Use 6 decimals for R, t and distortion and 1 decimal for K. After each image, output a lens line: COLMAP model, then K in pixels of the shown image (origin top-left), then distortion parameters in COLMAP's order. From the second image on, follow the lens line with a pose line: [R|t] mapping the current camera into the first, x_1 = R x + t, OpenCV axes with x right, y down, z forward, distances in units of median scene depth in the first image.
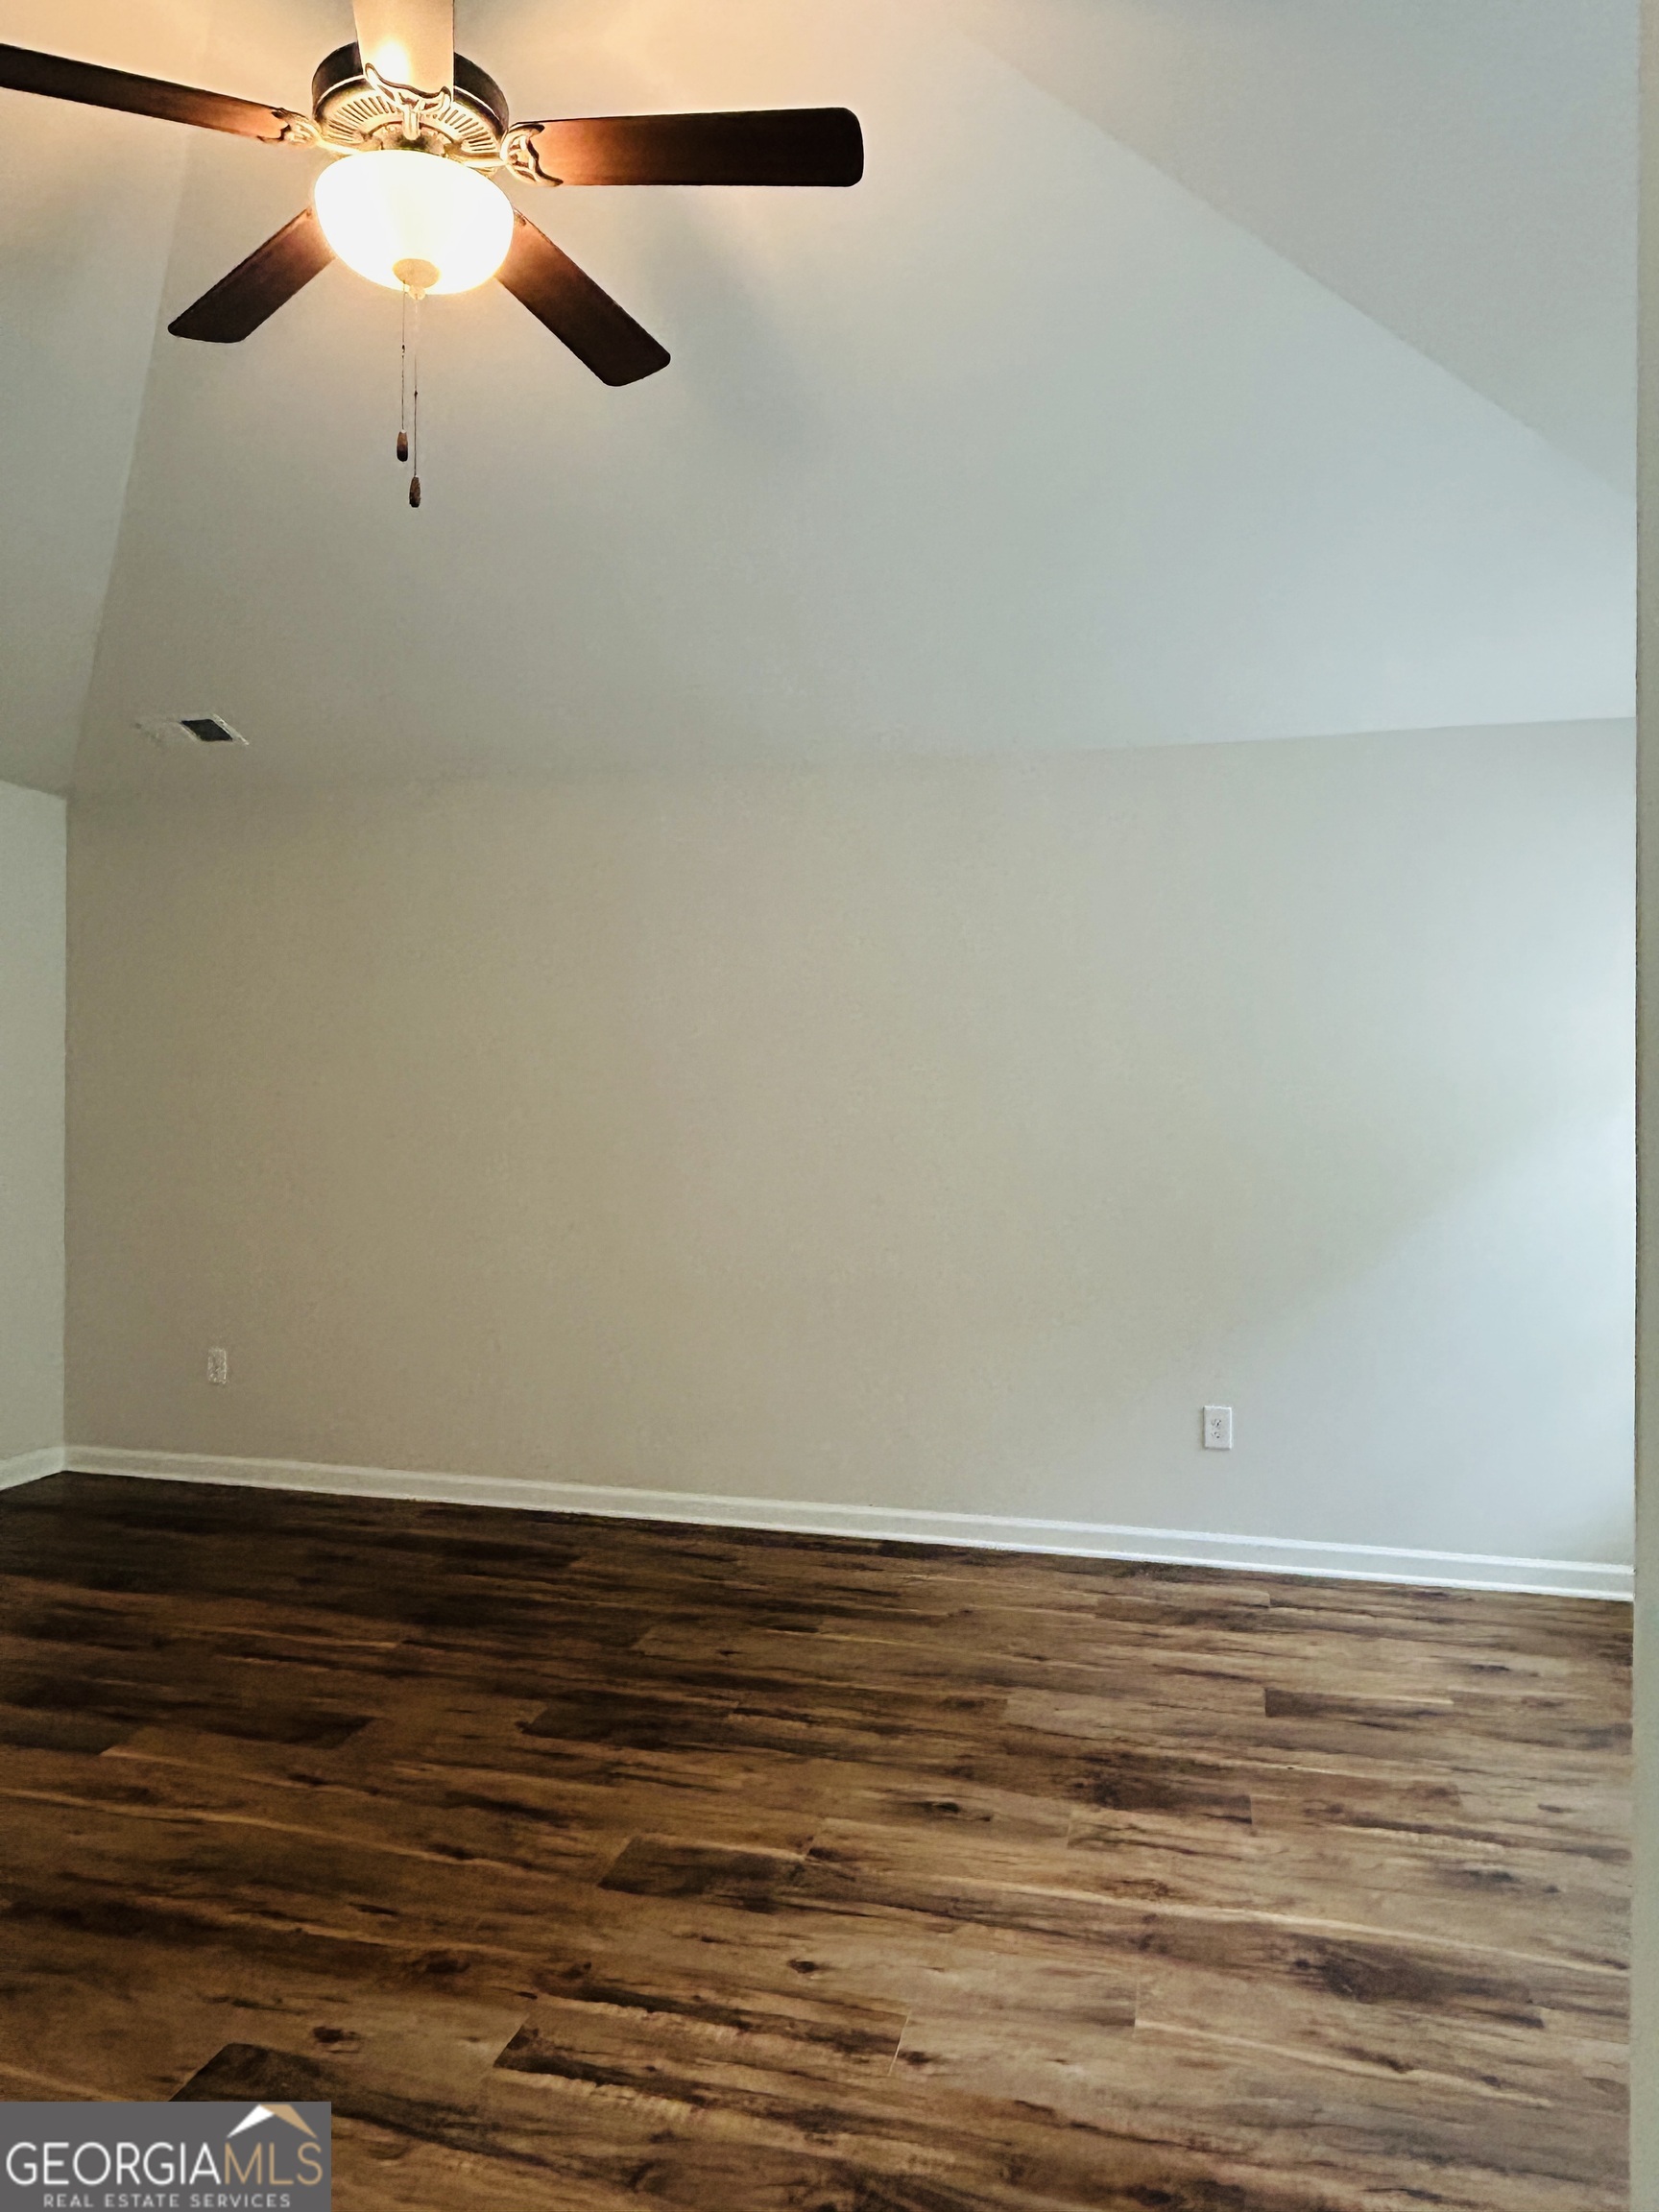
lens RADIAL K [[1496.1, 0, 818.2], [0, 1496.1, 1108.2], [0, 0, 1]] dist [-0.006555, -0.000844]
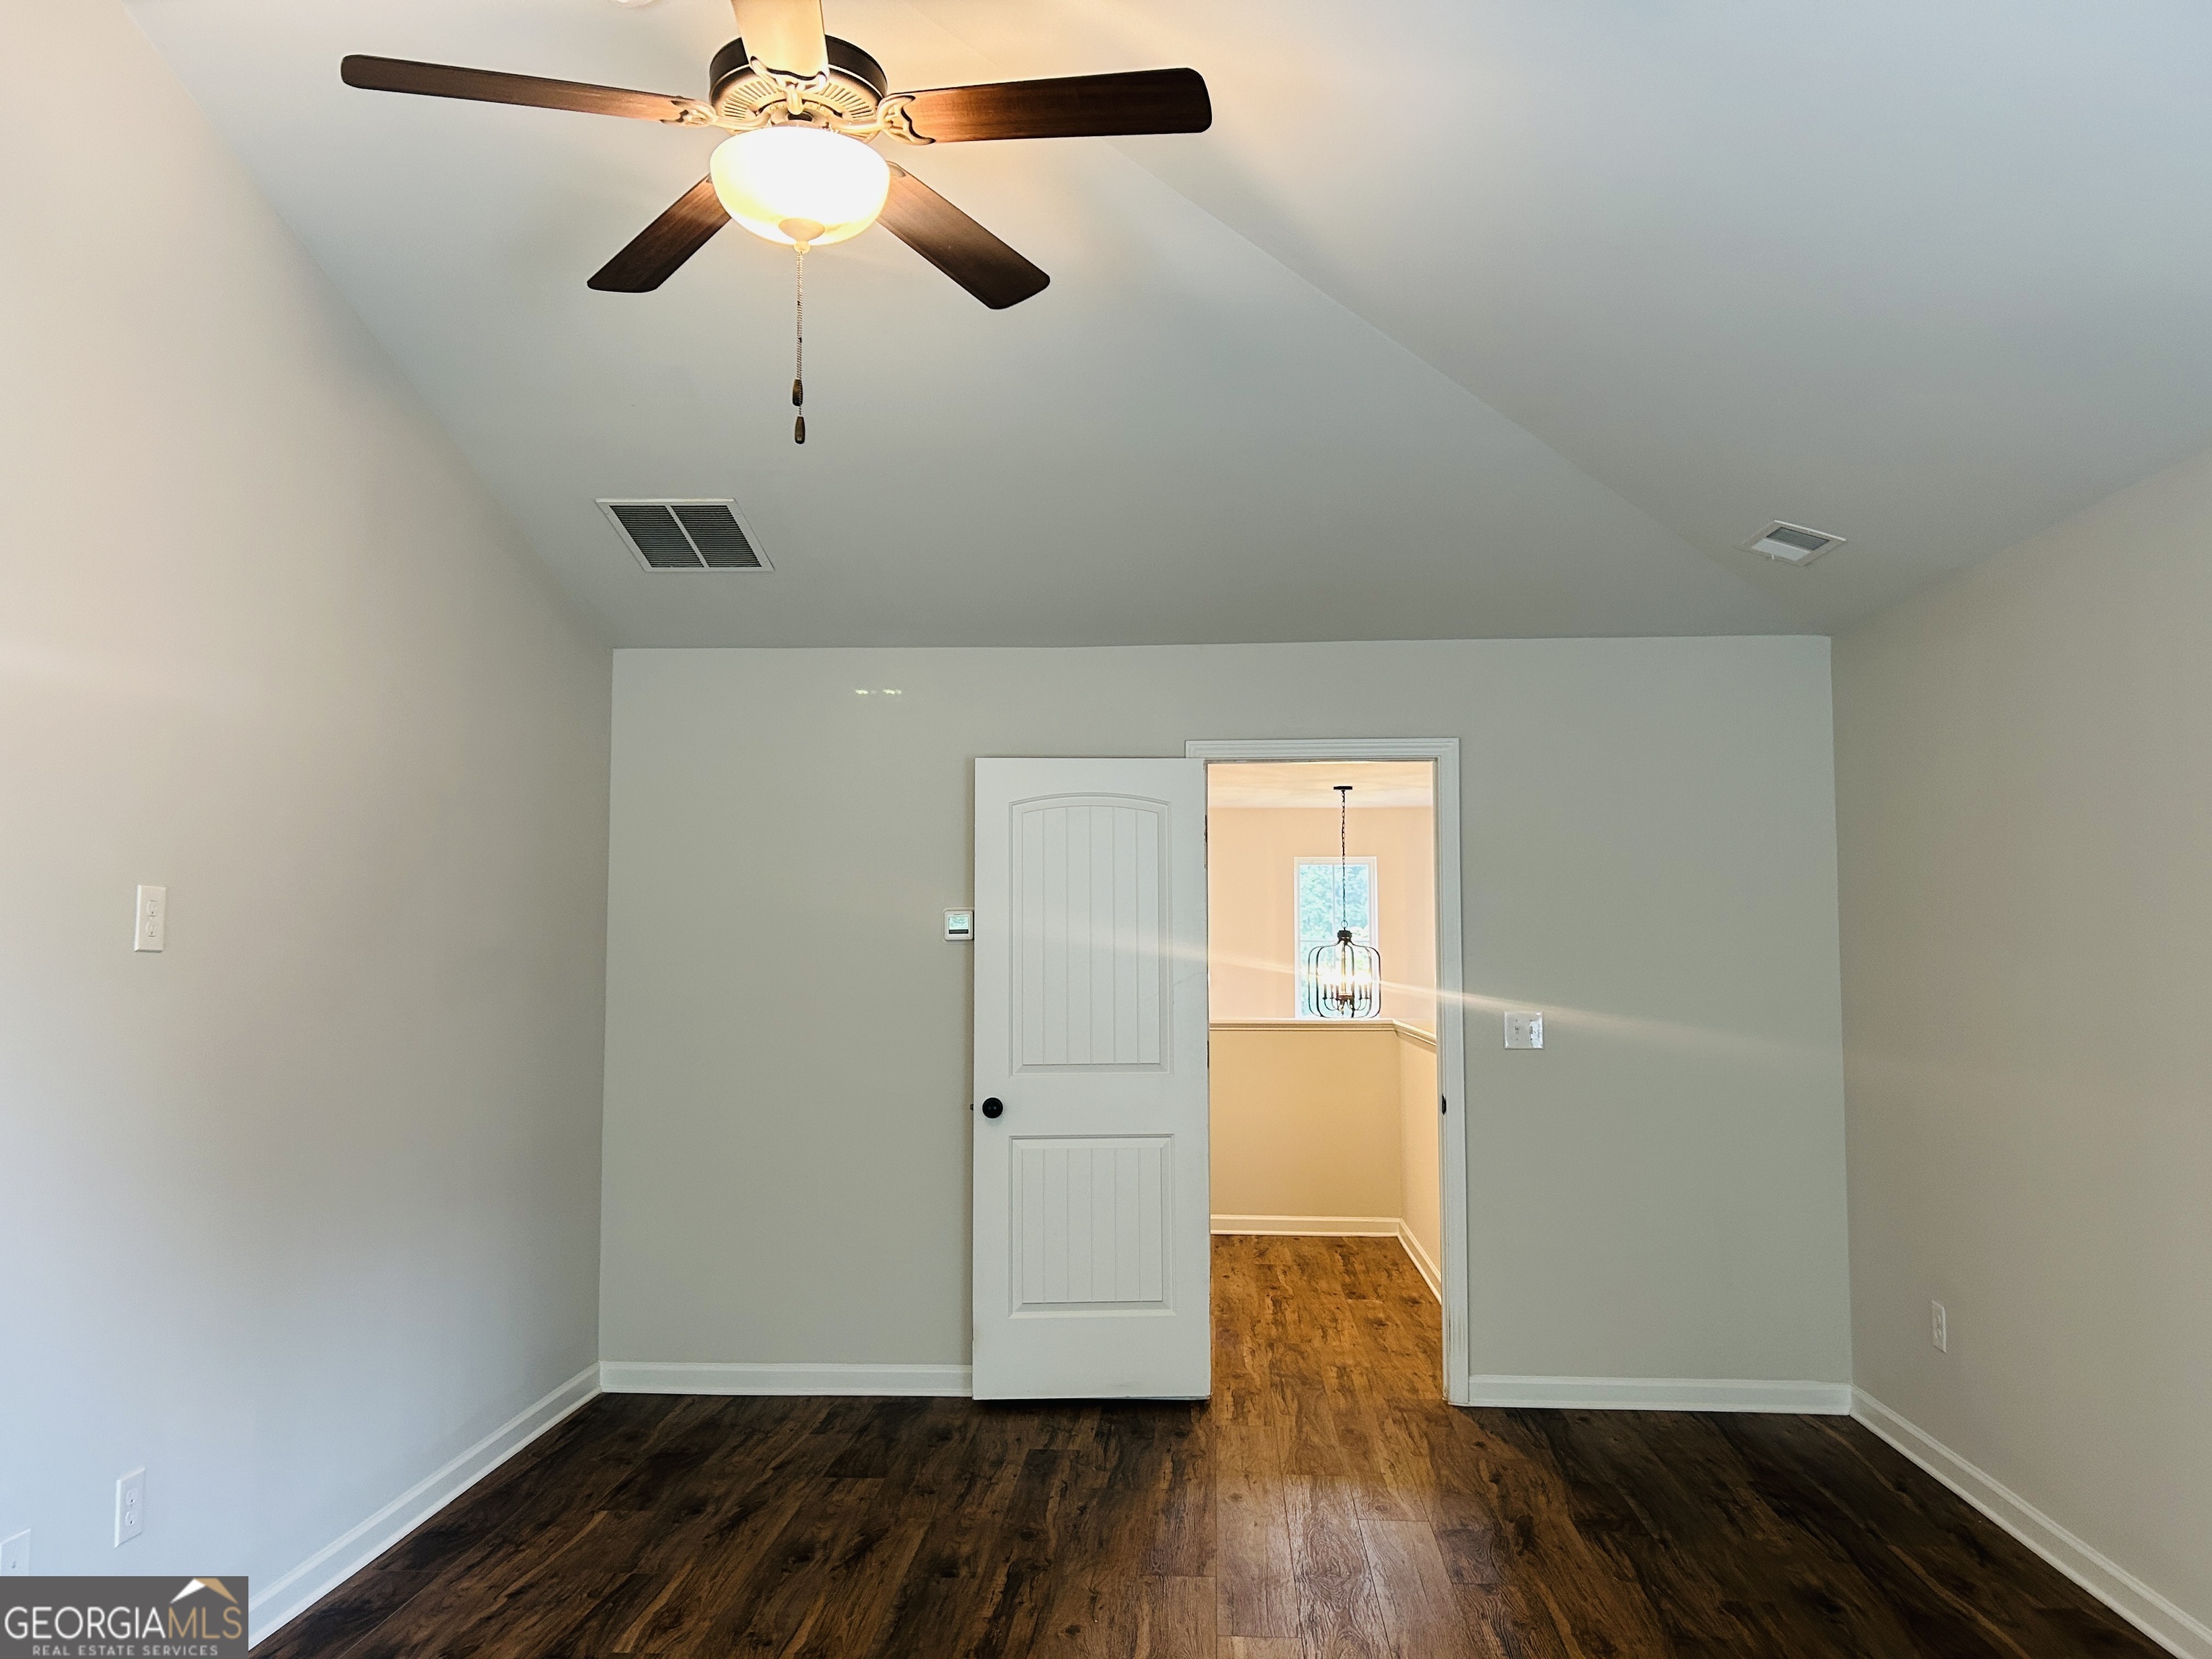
lens RADIAL K [[1657.1, 0, 1117.4], [0, 1657.1, 833.4], [0, 0, 1]] dist [0.052990, -0.059814]
pose [[0.188359, -0.076783, -0.979094, 0.772601], [-0.005987, 0.996831, -0.079326, -0.020672], [0.982082, 0.020804, 0.187302, 0.830059]]
